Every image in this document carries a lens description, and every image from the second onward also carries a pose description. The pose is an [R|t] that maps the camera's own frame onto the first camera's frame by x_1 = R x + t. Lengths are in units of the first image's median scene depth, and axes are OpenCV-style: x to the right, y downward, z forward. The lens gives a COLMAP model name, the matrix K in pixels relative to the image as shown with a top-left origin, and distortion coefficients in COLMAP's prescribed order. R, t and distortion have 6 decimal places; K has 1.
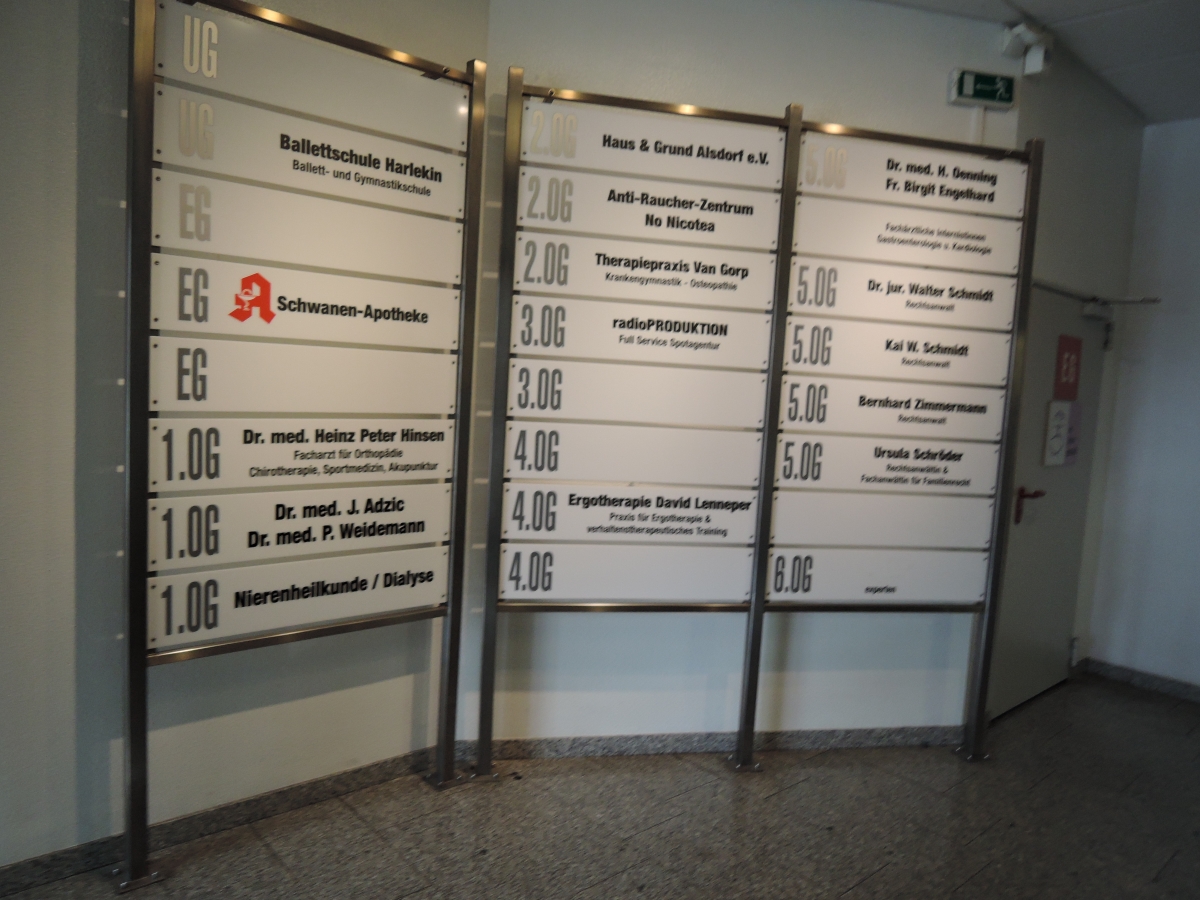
lens RADIAL K [[850.3, 0, 599.6], [0, 850.3, 450.5], [0, 0, 1]] dist [-0.010880, -0.004302]
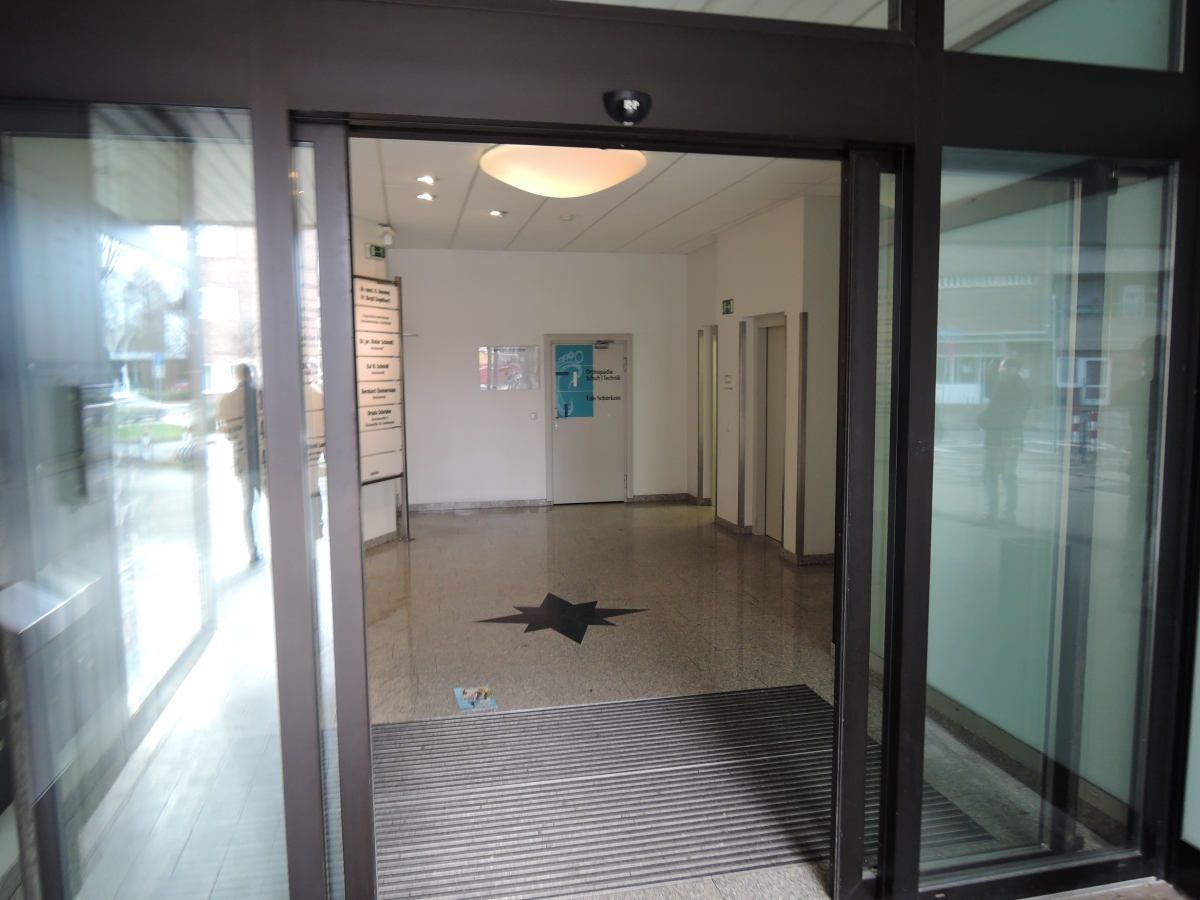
lens RADIAL K [[850.3, 0, 598.8], [0, 850.3, 450.0], [0, 0, 1]] dist [-0.010880, -0.004302]
pose [[0.492576, -0.147090, 0.857749, -1.340736], [0.104528, 0.988477, 0.109481, -0.084974], [-0.863969, 0.035731, 0.502275, -0.682841]]
